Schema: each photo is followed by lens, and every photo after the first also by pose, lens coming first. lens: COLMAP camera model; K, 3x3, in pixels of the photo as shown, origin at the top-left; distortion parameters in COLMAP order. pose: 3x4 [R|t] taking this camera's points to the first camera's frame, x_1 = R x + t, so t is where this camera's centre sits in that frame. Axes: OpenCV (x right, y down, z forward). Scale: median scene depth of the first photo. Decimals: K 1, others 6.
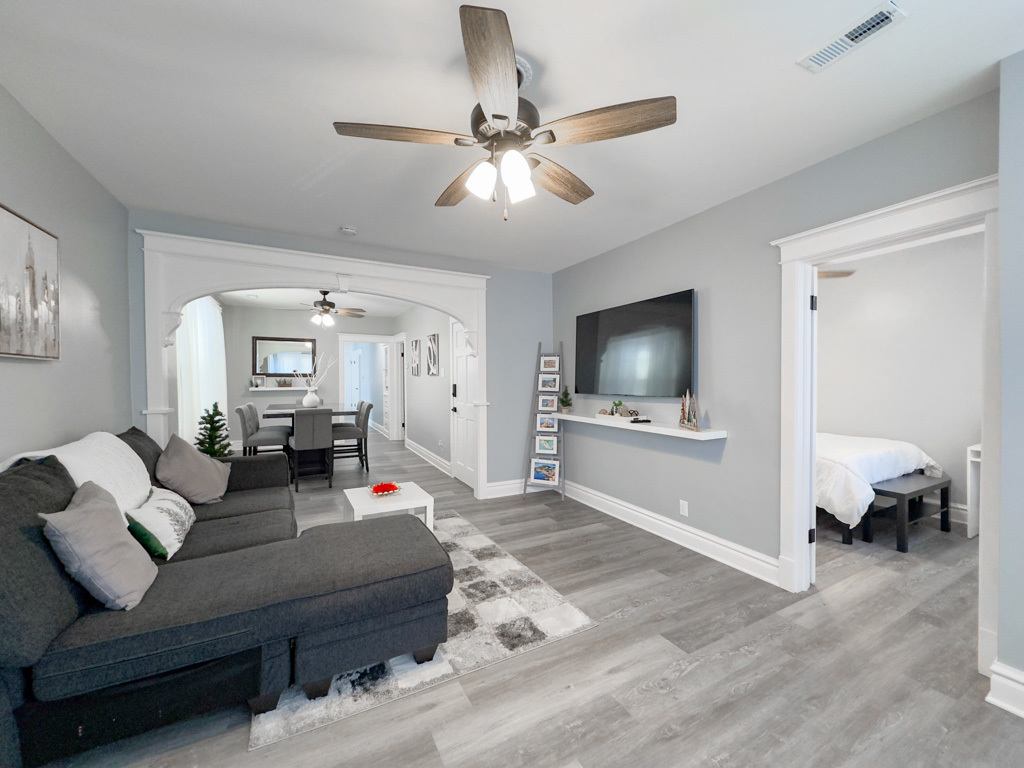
lens RADIAL K [[410.9, 0, 507.3], [0, 410.9, 385.2], [0, 0, 1]] dist [-0.002581, 0.000275]
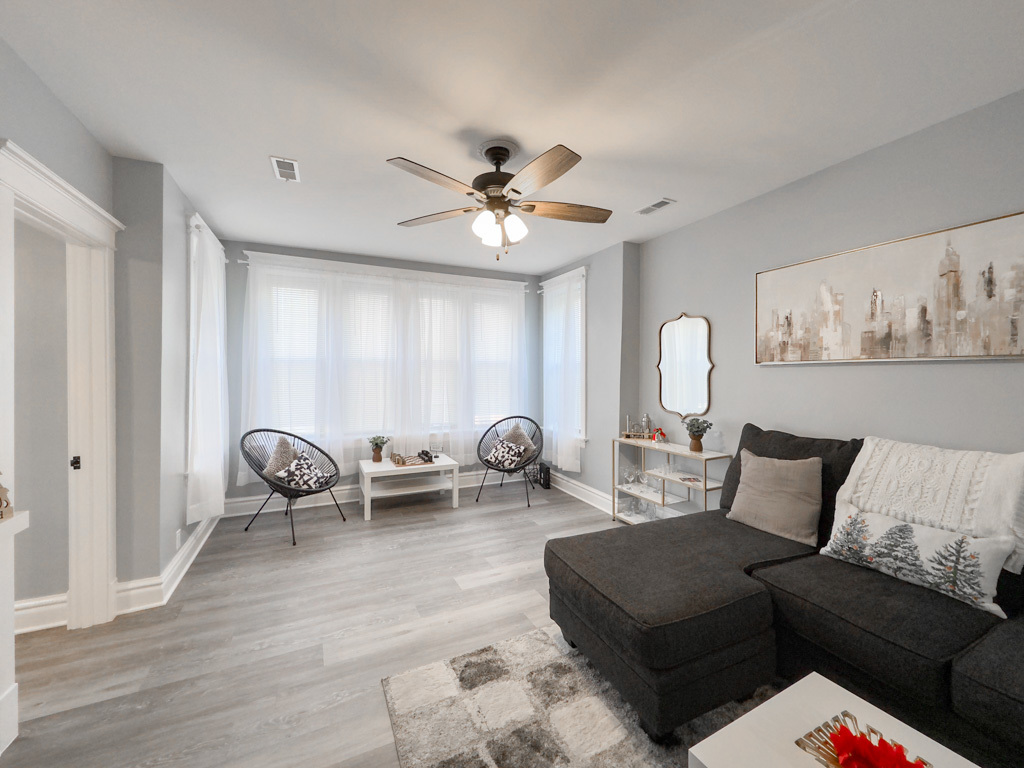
lens RADIAL K [[410.9, 0, 514.3], [0, 410.9, 378.5], [0, 0, 1]] dist [-0.002581, 0.000275]
pose [[-0.999782, 0.002873, 0.020692, -0.041496], [0.003461, 0.999589, 0.028448, -0.028508], [-0.020601, 0.028513, -0.999381, 1.154091]]
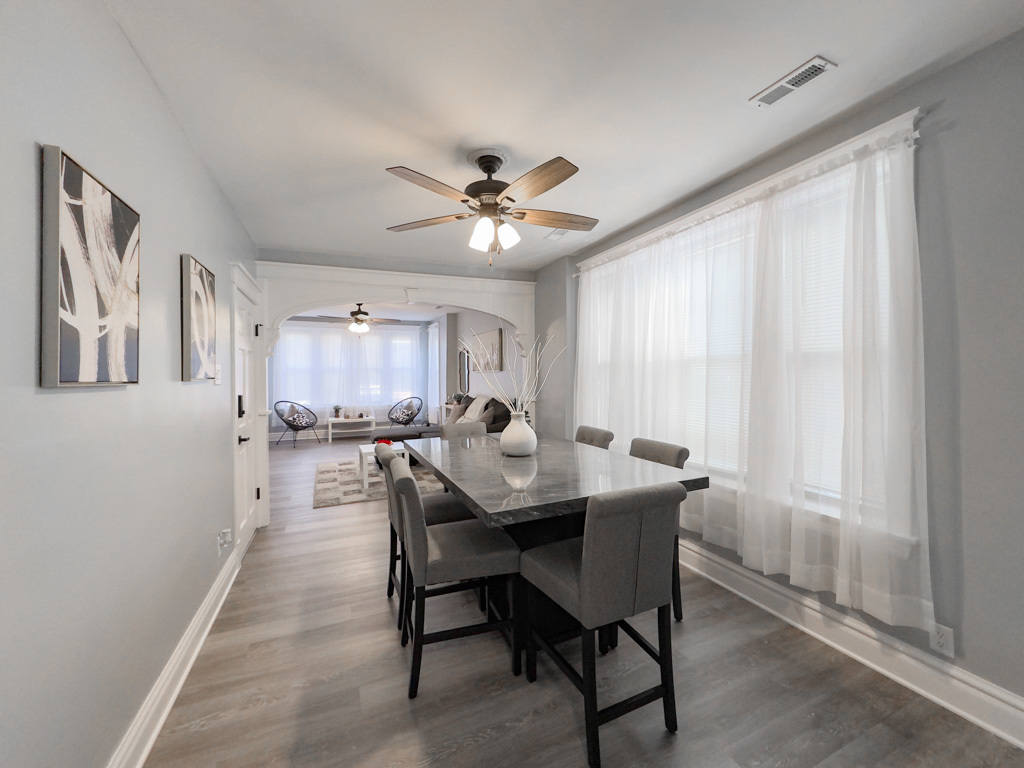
lens RADIAL K [[410.9, 0, 512.2], [0, 410.9, 384.3], [0, 0, 1]] dist [-0.002581, 0.000275]
pose [[-0.998951, 0.008942, 0.044918, -0.810121], [0.011066, 0.998822, 0.047246, -0.063871], [-0.044443, 0.047693, -0.997873, 2.431760]]
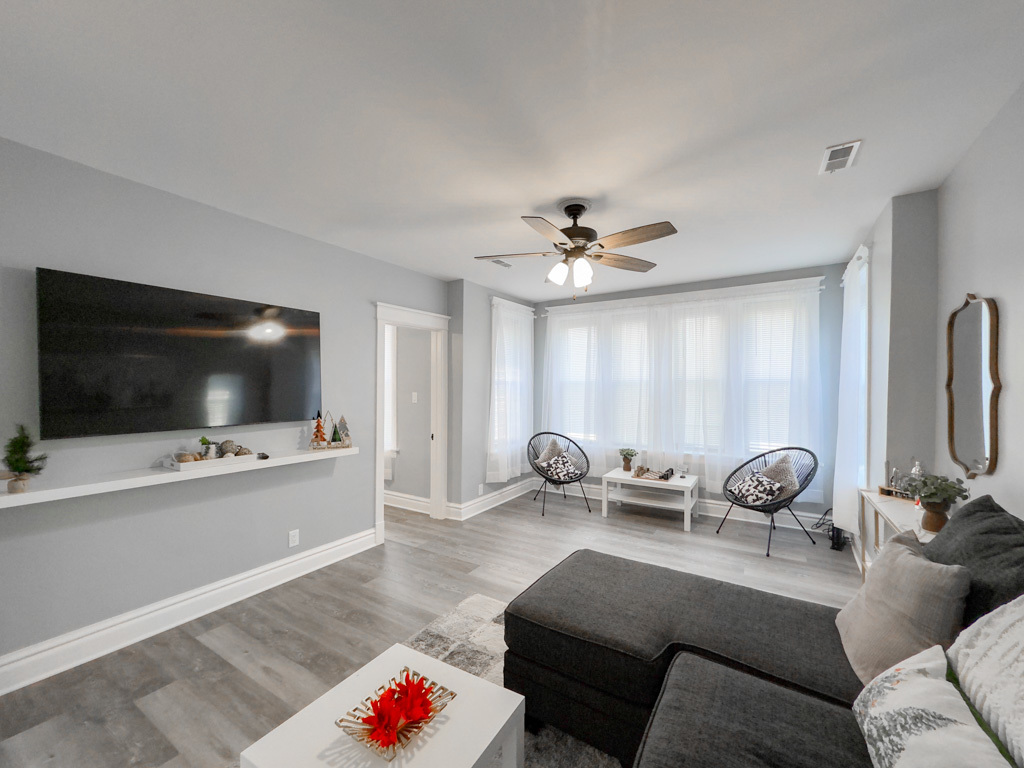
lens RADIAL K [[410.9, 0, 515.0], [0, 410.9, 390.4], [0, 0, 1]] dist [-0.002581, 0.000275]
pose [[-0.517367, 0.000768, 0.855763, -0.603245], [0.014948, 0.999855, 0.008140, -0.037145], [-0.855633, 0.017003, -0.517303, 0.989502]]
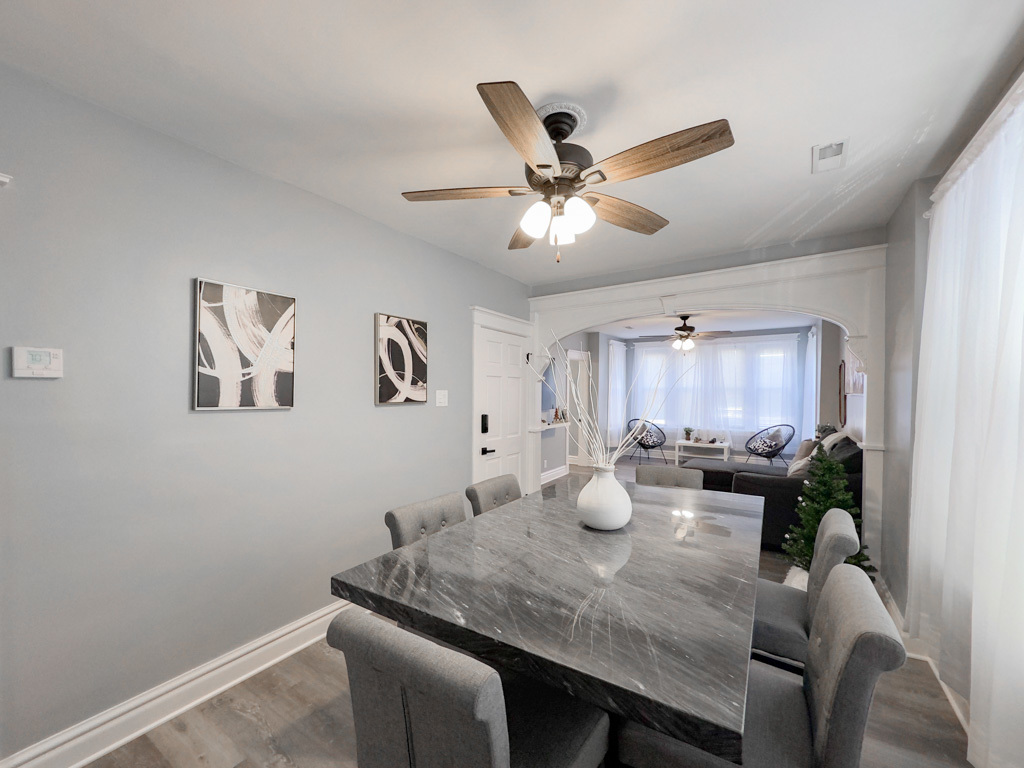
lens RADIAL K [[410.9, 0, 515.5], [0, 410.9, 392.2], [0, 0, 1]] dist [-0.002581, 0.000275]
pose [[-0.507401, -0.002749, 0.861706, -1.168683], [0.015940, 0.999794, 0.012576, -0.075956], [-0.861563, 0.020117, -0.507252, 2.034665]]
